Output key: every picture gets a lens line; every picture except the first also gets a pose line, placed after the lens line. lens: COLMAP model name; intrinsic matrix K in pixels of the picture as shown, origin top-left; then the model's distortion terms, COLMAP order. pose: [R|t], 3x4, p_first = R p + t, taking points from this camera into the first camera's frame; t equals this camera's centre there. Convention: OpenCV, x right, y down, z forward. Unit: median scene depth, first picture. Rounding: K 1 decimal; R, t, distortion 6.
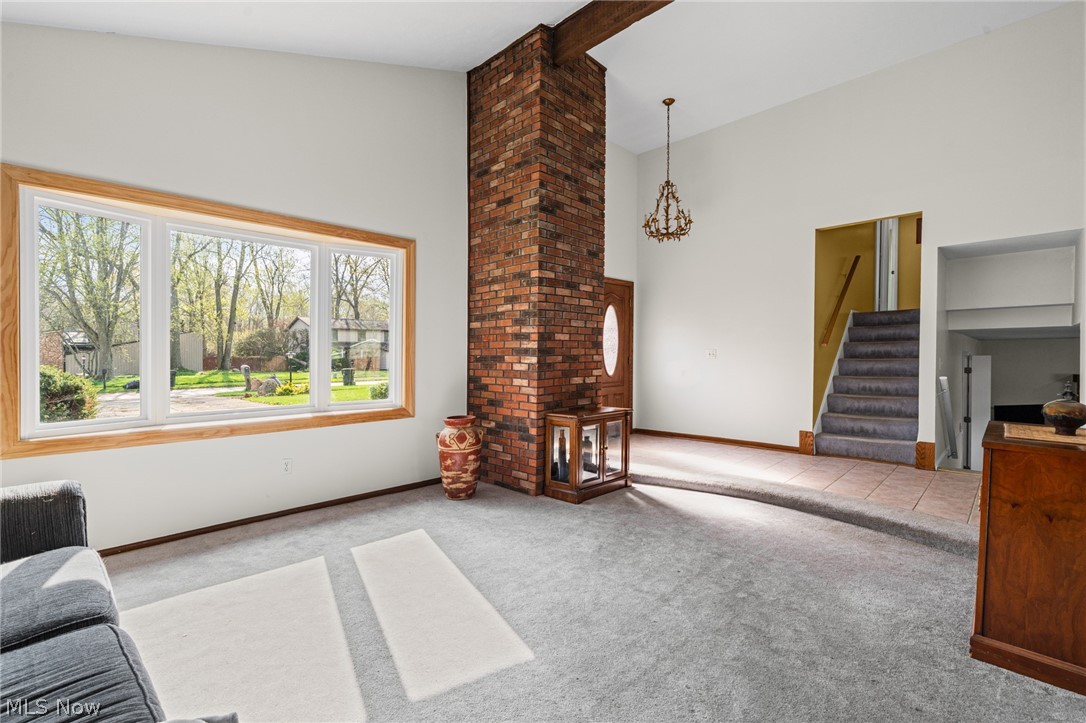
lens RADIAL K [[482.4, 0, 541.1], [0, 482.4, 353.2], [0, 0, 1]] dist [0.001190, 0.000108]
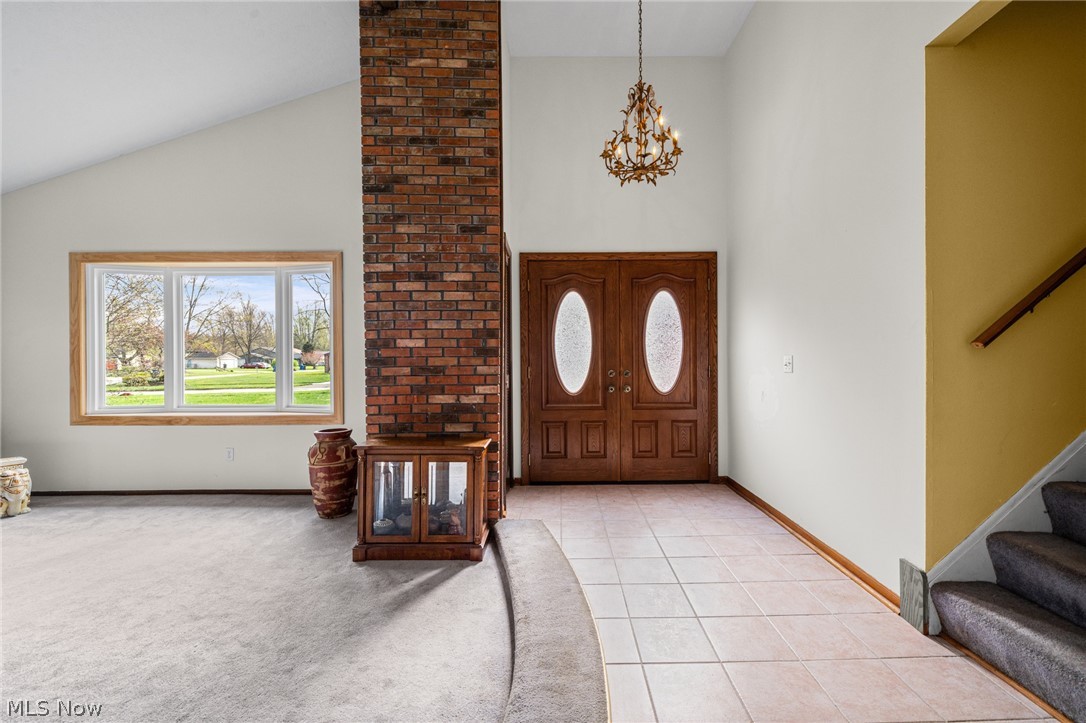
lens RADIAL K [[451.6, 0, 564.5], [0, 451.6, 347.6], [0, 0, 1]] dist [-0.001464, -0.000243]
pose [[0.706705, -0.012454, -0.707399, 0.740308], [0.004392, 0.999903, -0.013217, -0.015372], [0.707495, 0.006234, 0.706691, 0.651127]]
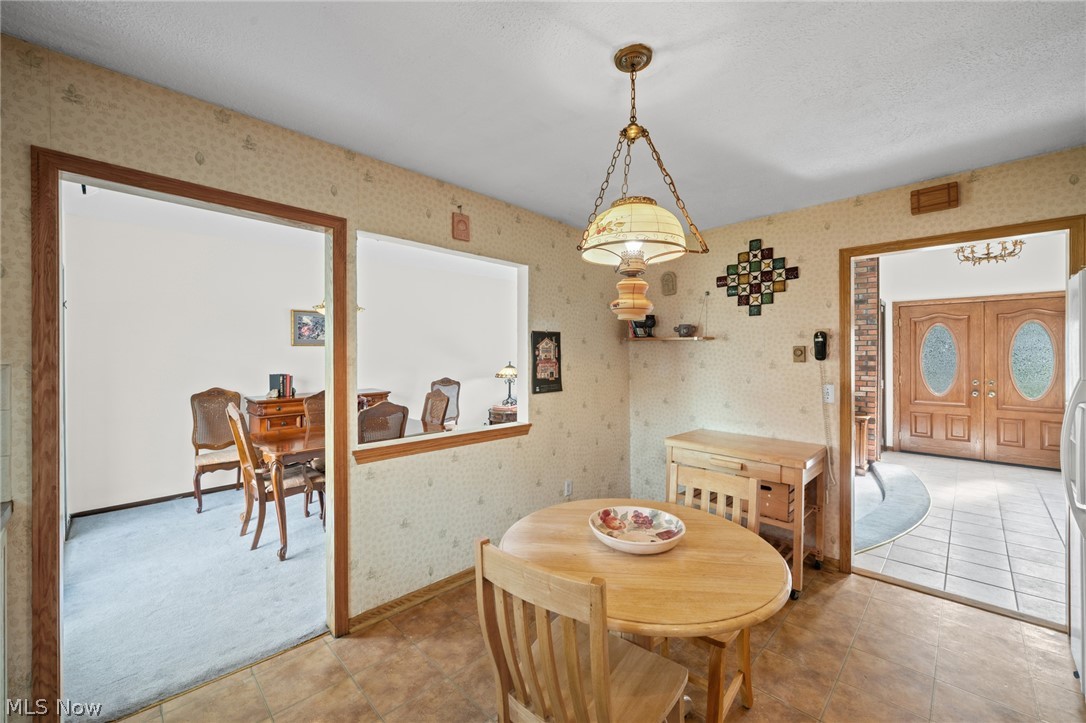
lens RADIAL K [[442.4, 0, 536.8], [0, 442.4, 356.2], [0, 0, 1]] dist [0.000163, 0.000095]
pose [[-0.005390, 0.020308, -0.999779, 1.417408], [0.012905, 0.999712, 0.020237, -0.090954], [0.999902, -0.012794, -0.005650, 0.130562]]
